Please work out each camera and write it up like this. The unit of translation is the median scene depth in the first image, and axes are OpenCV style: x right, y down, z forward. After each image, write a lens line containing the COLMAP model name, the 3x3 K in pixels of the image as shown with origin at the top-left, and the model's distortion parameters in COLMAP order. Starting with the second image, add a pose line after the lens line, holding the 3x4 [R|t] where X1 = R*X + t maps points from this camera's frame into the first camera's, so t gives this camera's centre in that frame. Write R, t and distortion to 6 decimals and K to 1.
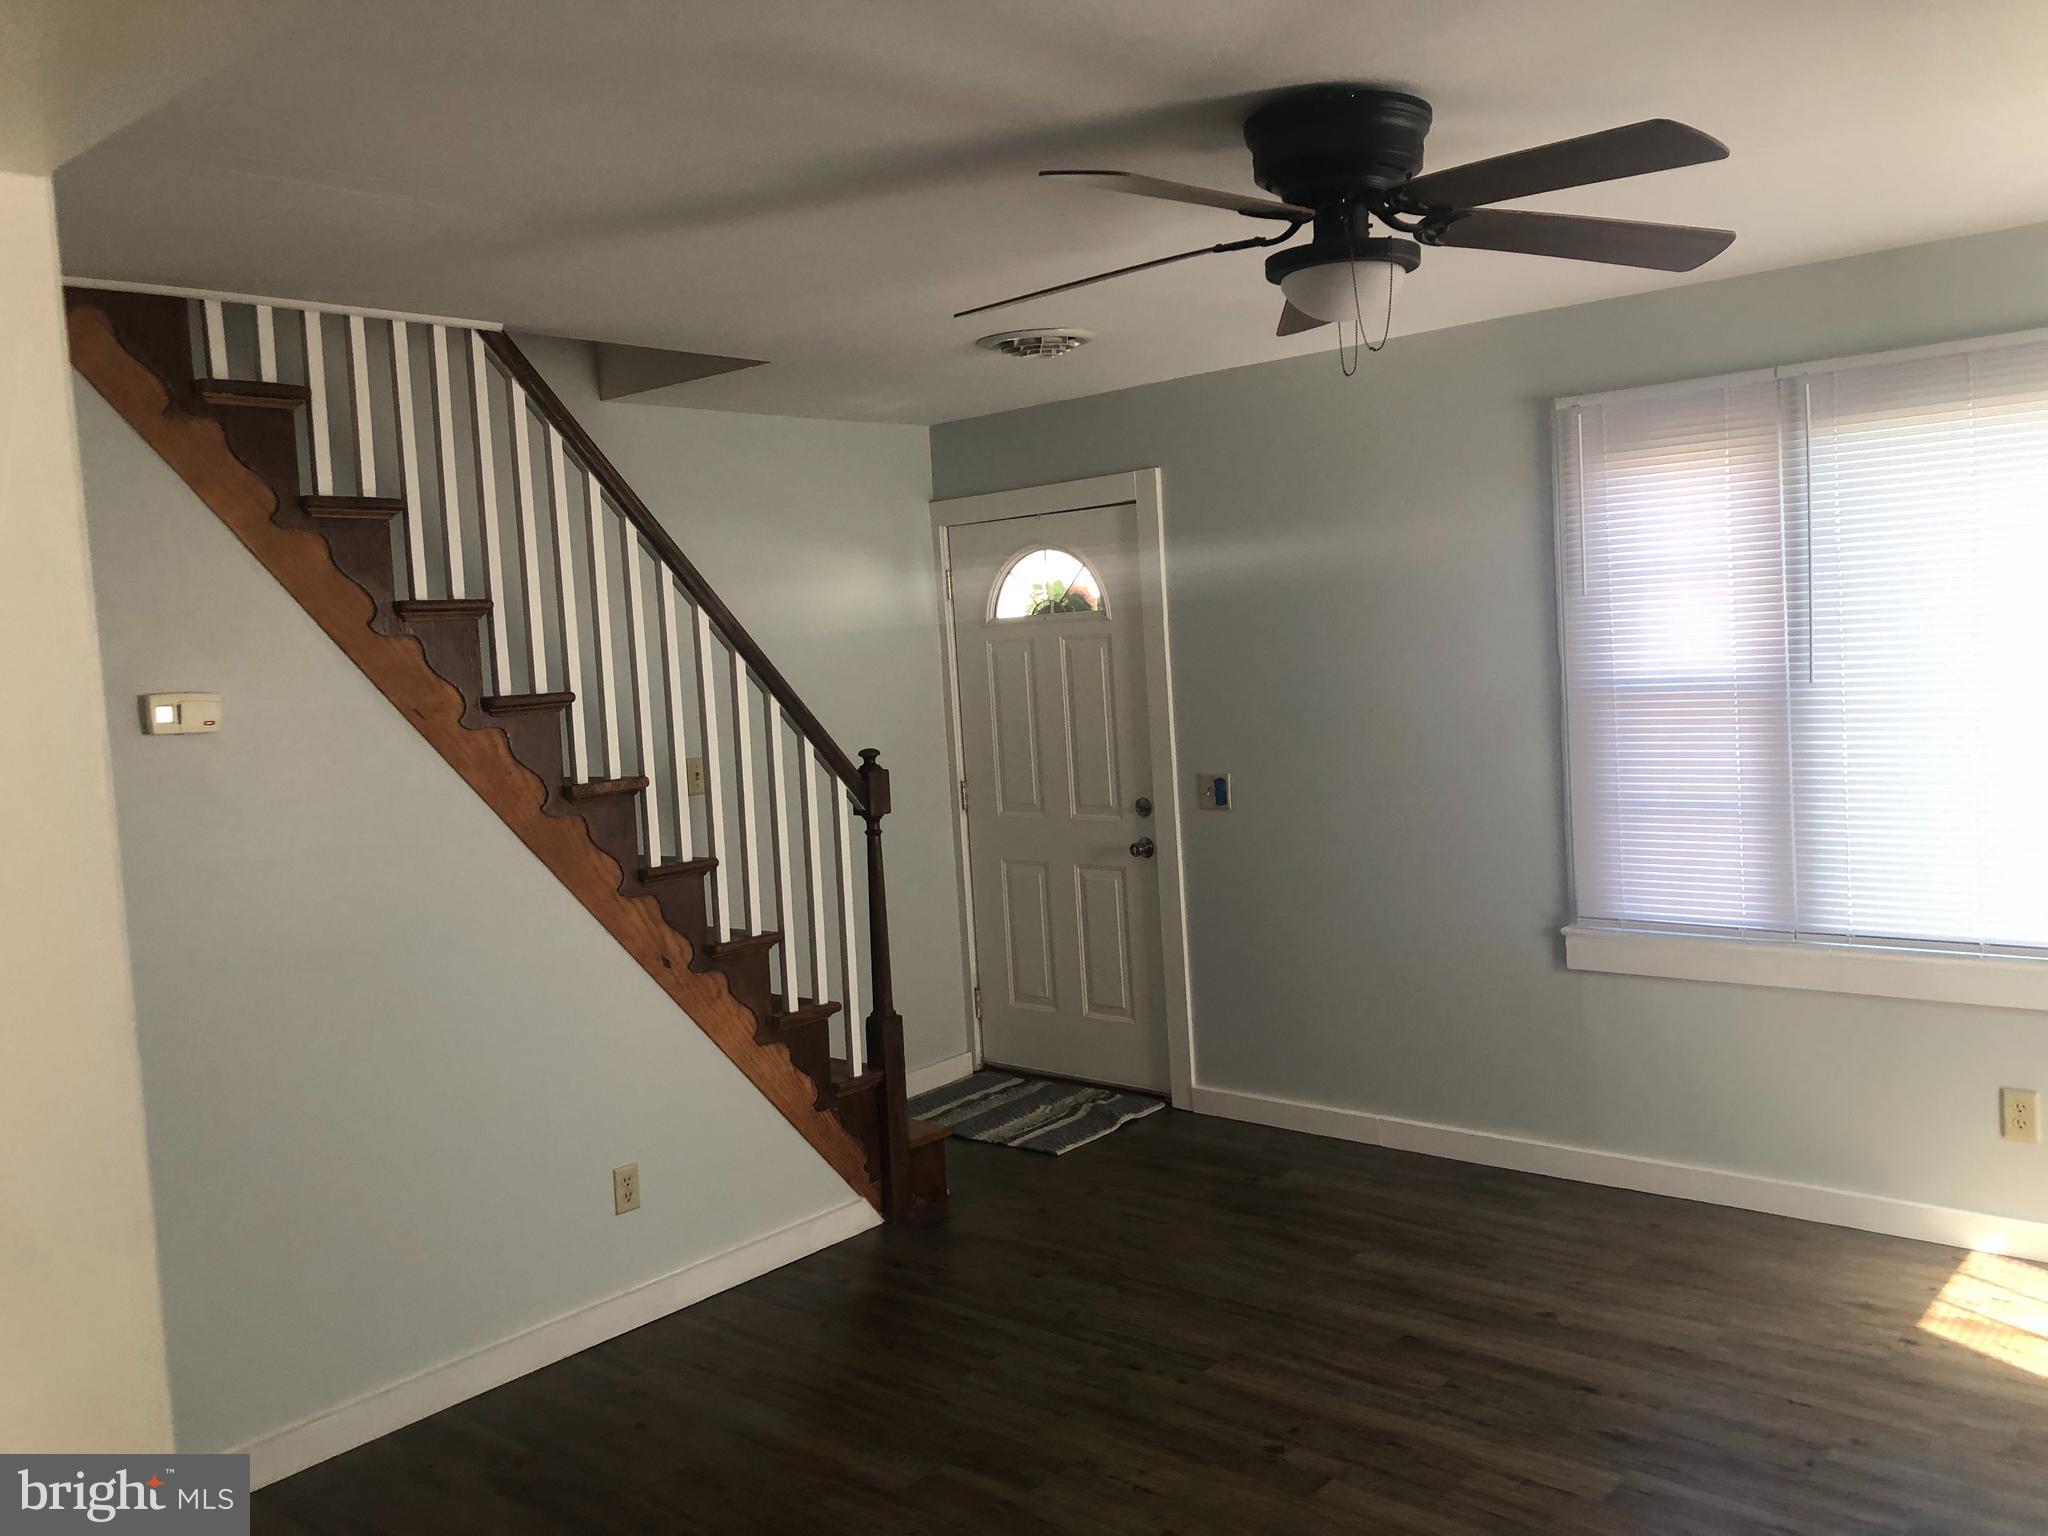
lens RADIAL K [[1670.3, 0, 1026.5], [0, 1670.3, 752.6], [0, 0, 1]] dist [0.007358, 0.016918]
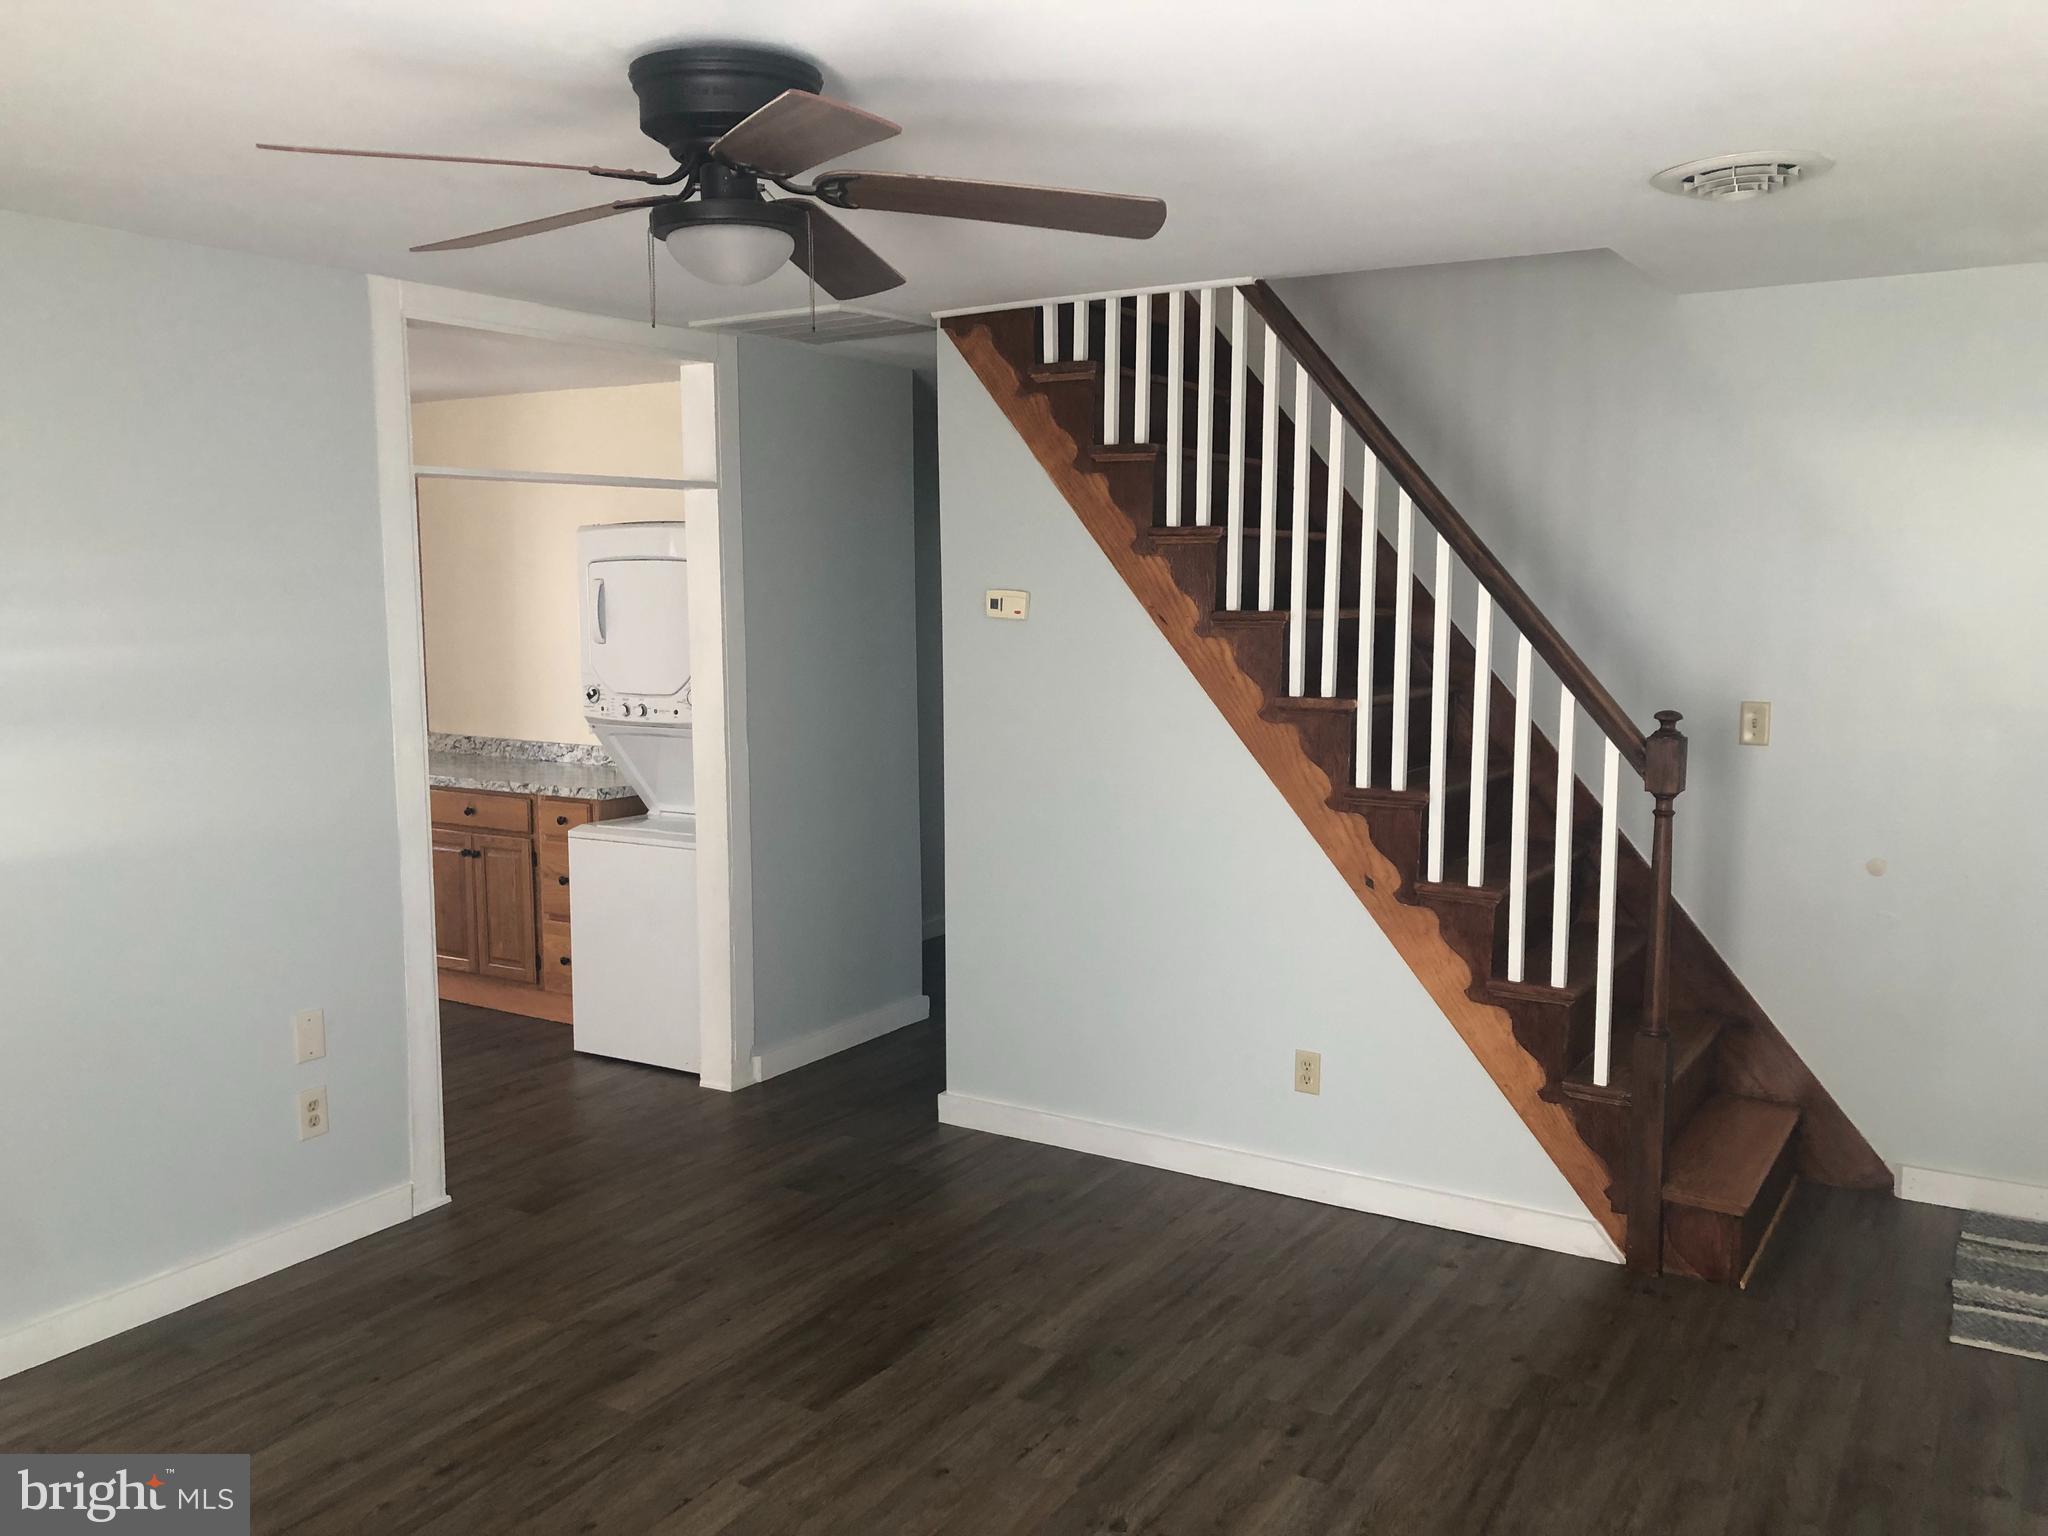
lens RADIAL K [[1688.3, 0, 1024.0], [0, 1688.3, 768.0], [0, 0, 1]] dist [0.108848, -0.111595]
pose [[0.160690, 0.174324, -0.971488, 0.782298], [-0.072231, 0.983717, 0.164571, -0.103881], [0.984358, 0.043727, 0.170666, 0.633501]]
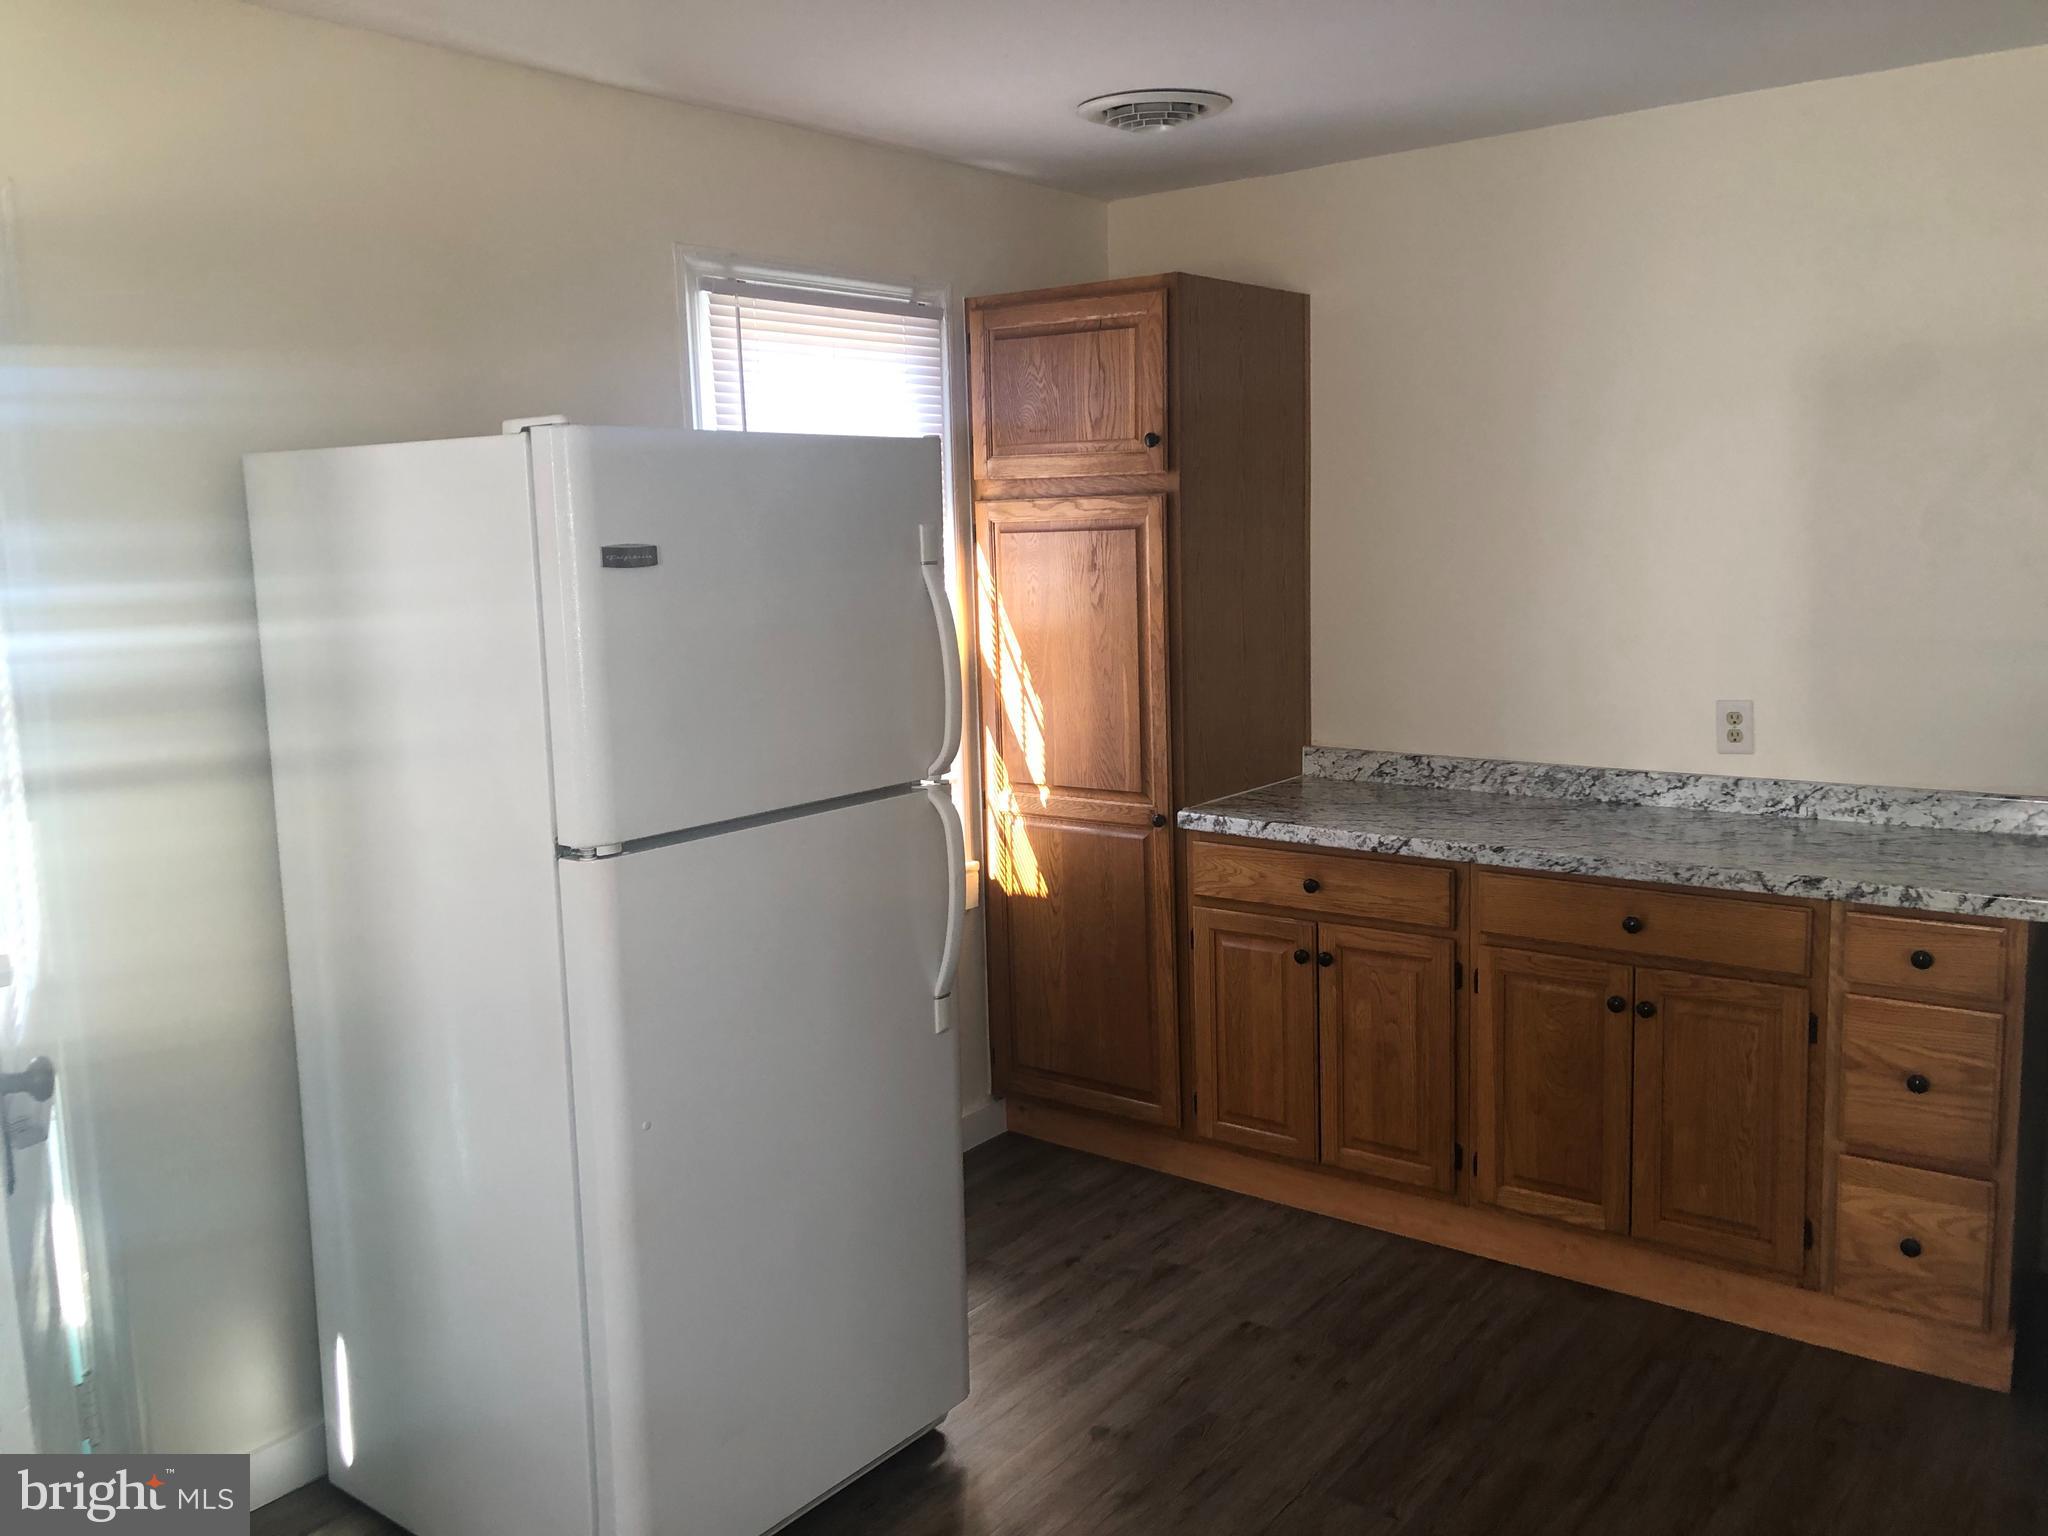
lens RADIAL K [[1715.8, 0, 1023.1], [0, 1715.8, 722.0], [0, 0, 1]] dist [-0.003208, -0.000995]
pose [[0.085369, 0.185426, -0.978943, 0.725042], [-0.041798, 0.982331, 0.182423, -0.096664], [0.995472, 0.025345, 0.091611, 0.594407]]
